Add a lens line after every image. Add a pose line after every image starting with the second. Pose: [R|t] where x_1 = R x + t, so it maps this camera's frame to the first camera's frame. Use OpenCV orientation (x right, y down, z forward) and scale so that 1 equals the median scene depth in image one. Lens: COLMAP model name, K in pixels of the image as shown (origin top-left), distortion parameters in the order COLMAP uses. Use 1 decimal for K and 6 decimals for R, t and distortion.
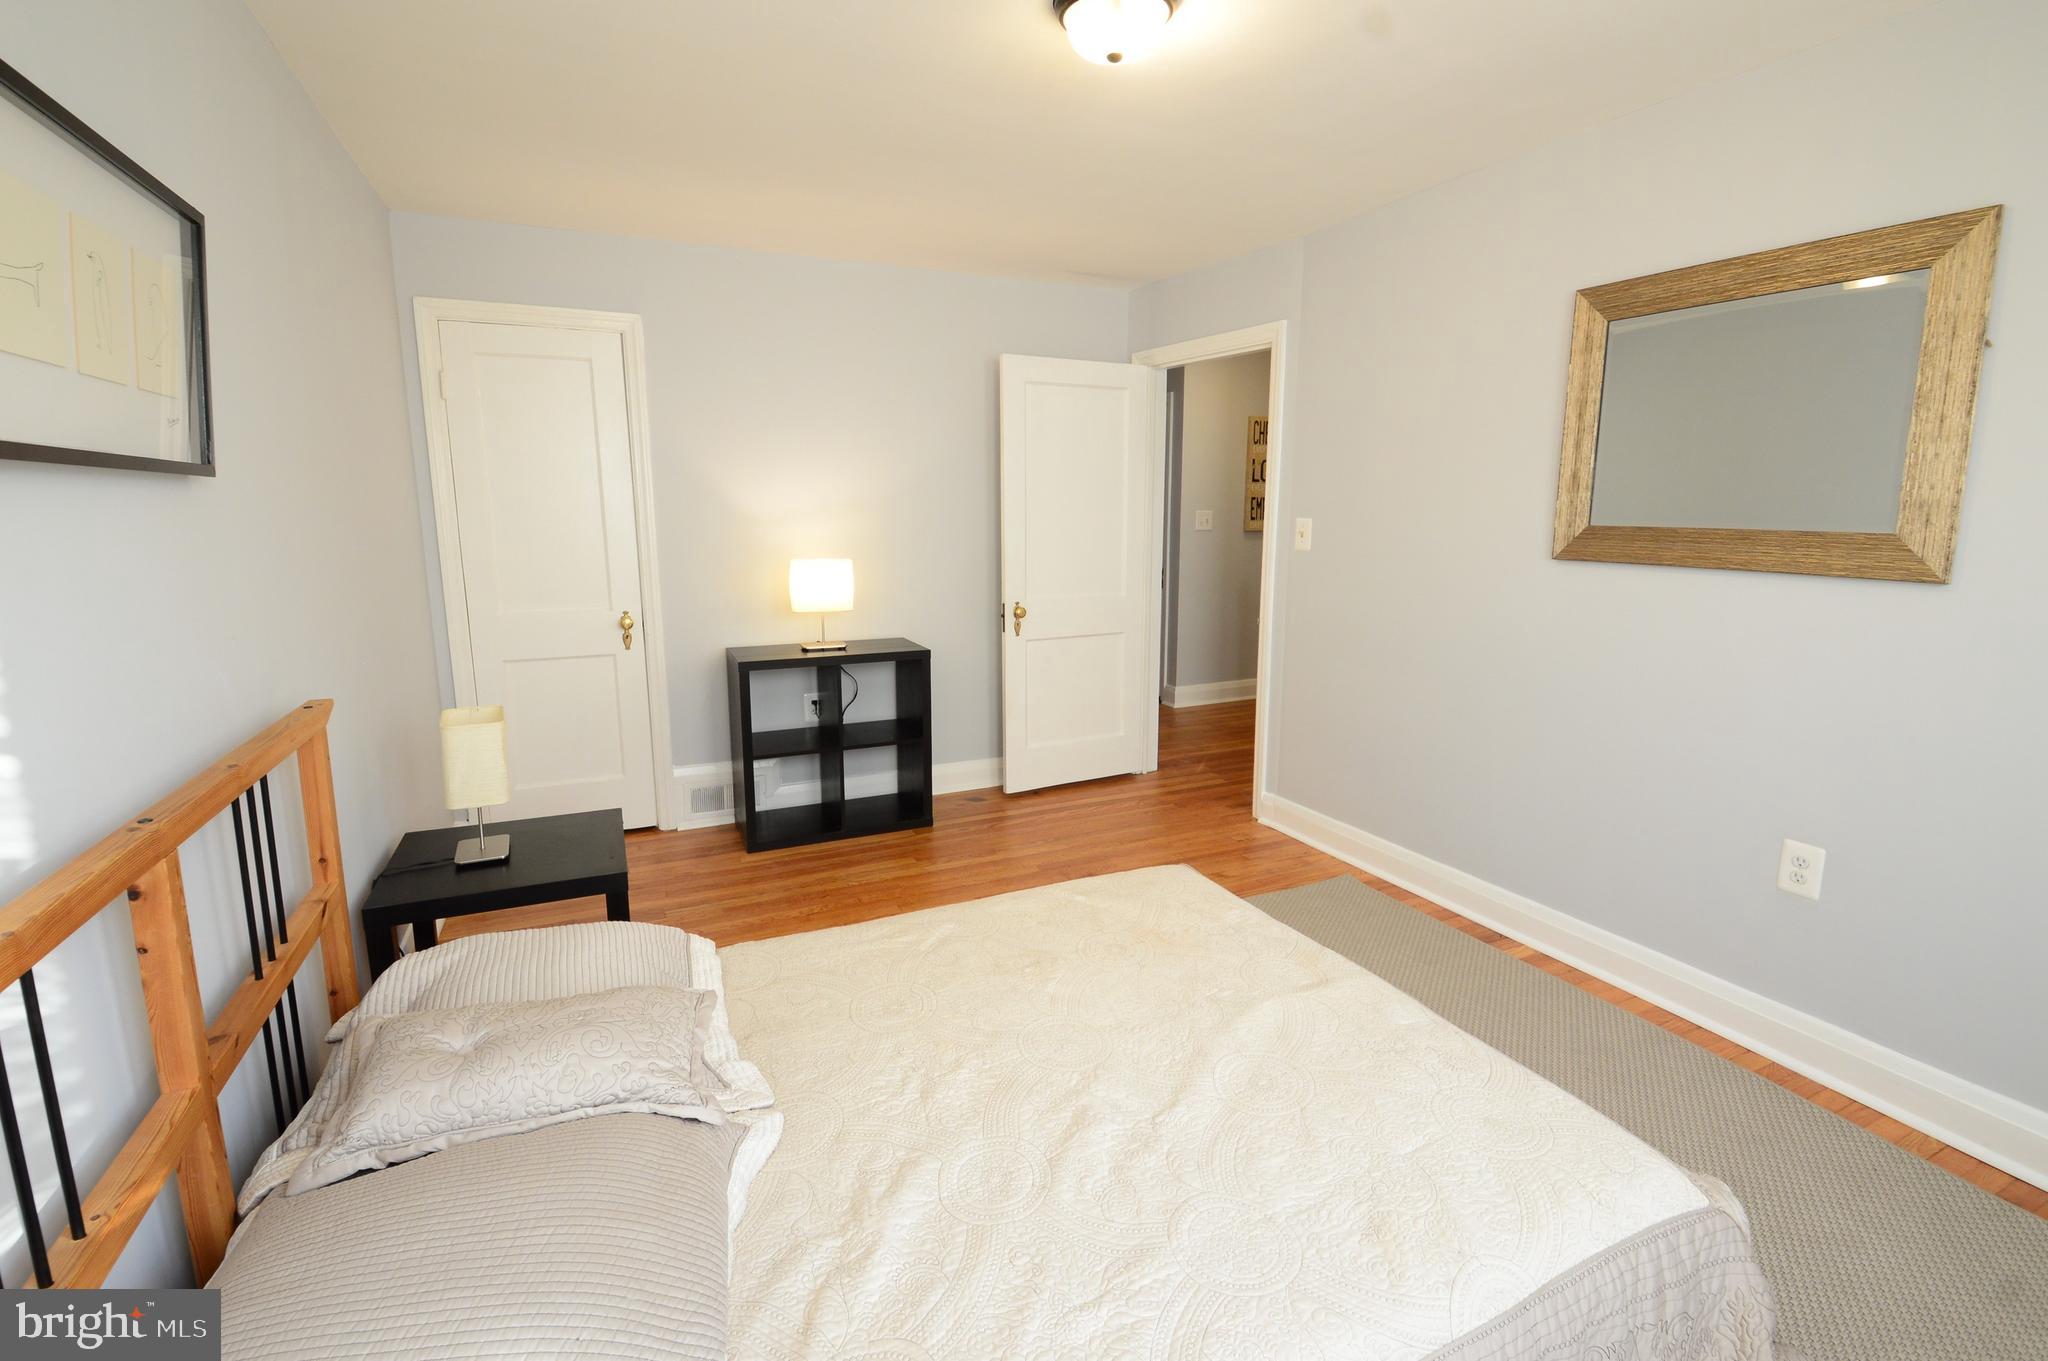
lens RADIAL K [[907.8, 0, 1035.9], [0, 907.8, 673.3], [0, 0, 1]] dist [-0.008989, -0.011064]
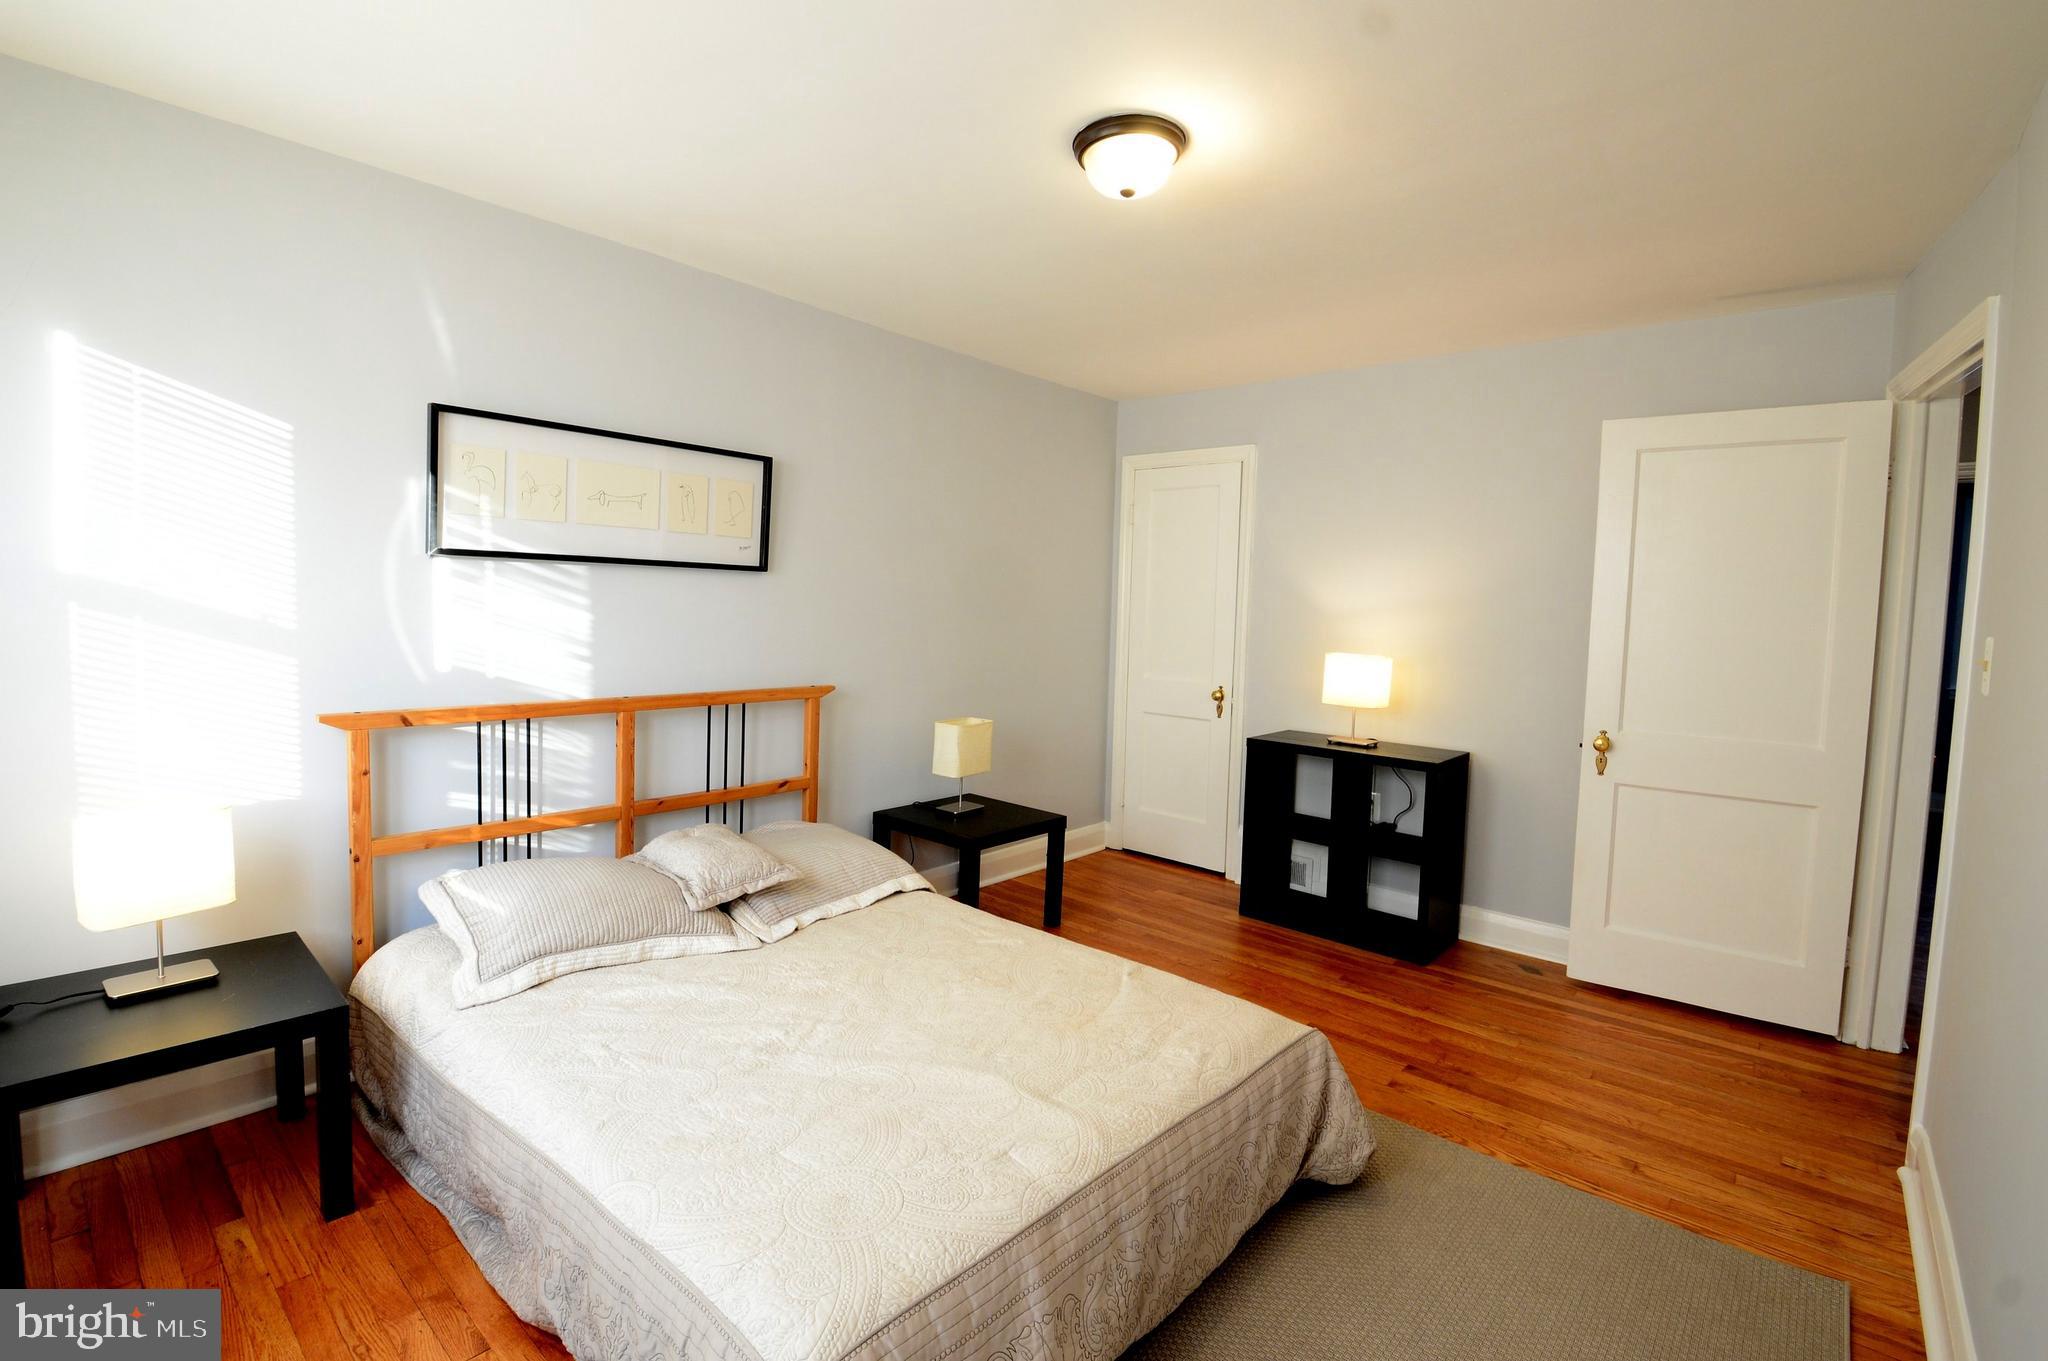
lens RADIAL K [[907.8, 0, 999.9], [0, 907.8, 651.6], [0, 0, 1]] dist [-0.008989, -0.011064]
pose [[0.389751, 0.062474, -0.918799, 0.520778], [-0.192089, 0.981266, -0.014762, -0.037812], [0.900664, 0.182245, 0.394450, 0.242544]]
